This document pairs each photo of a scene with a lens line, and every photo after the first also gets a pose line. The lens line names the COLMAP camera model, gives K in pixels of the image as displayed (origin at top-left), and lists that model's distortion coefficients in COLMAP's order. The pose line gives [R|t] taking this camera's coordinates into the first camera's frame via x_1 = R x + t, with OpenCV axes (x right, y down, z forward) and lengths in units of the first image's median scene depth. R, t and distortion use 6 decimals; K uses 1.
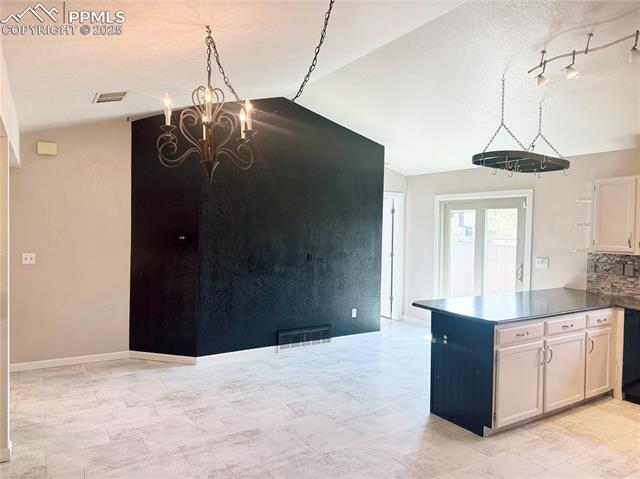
lens RADIAL K [[448.0, 0, 322.6], [0, 448.0, 239.1], [0, 0, 1]] dist [0.119585, -0.160690]
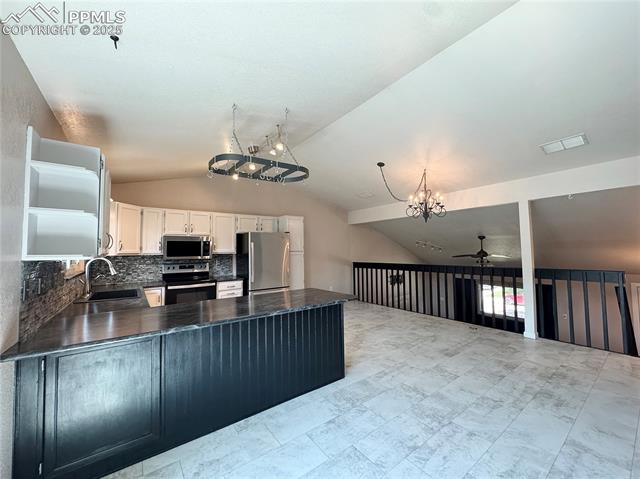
lens RADIAL K [[255.4, 0, 320.0], [0, 255.4, 239.5], [0, 0, 1]] dist [0.007246, -0.000073]
pose [[-0.996789, -0.008070, -0.079662, 0.343694], [-0.006865, 0.999858, -0.015394, 0.006218], [0.079775, -0.014798, -0.996703, 1.613658]]
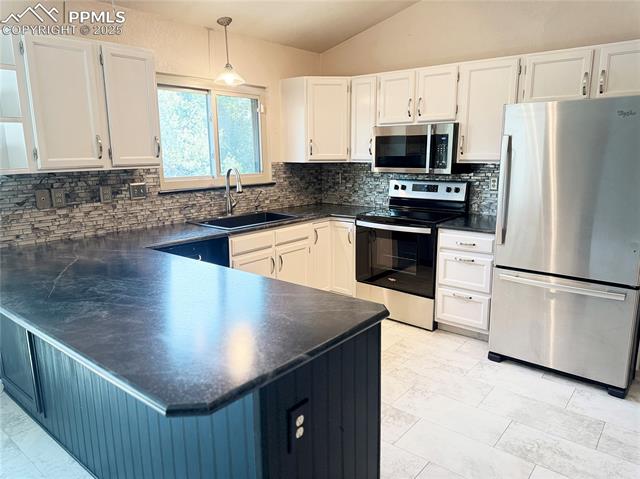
lens RADIAL K [[448.0, 0, 322.6], [0, 448.0, 239.1], [0, 0, 1]] dist [0.119585, -0.160690]
pose [[-0.317365, -0.199334, 0.927117, -0.038029], [0.030970, 0.974958, 0.220222, -0.003215], [-0.947798, 0.098604, -0.303244, 0.980057]]
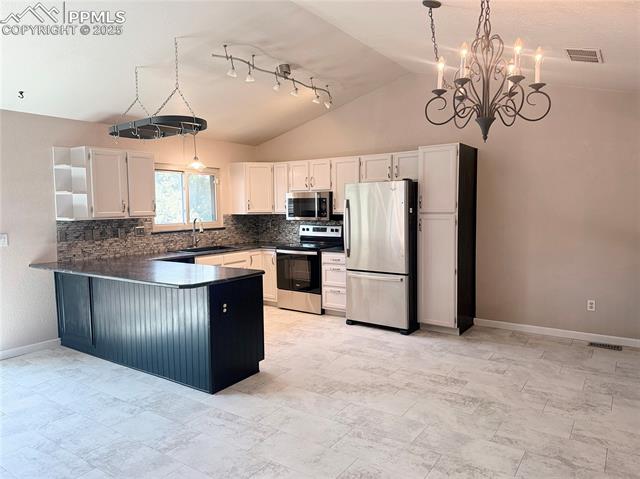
lens RADIAL K [[448.0, 0, 322.6], [0, 448.0, 239.1], [0, 0, 1]] dist [0.119585, -0.160690]
pose [[-0.396165, -0.082318, 0.914482, -0.627315], [0.032921, 0.994059, 0.103743, -0.018413], [-0.917589, 0.071205, -0.391101, 1.069754]]
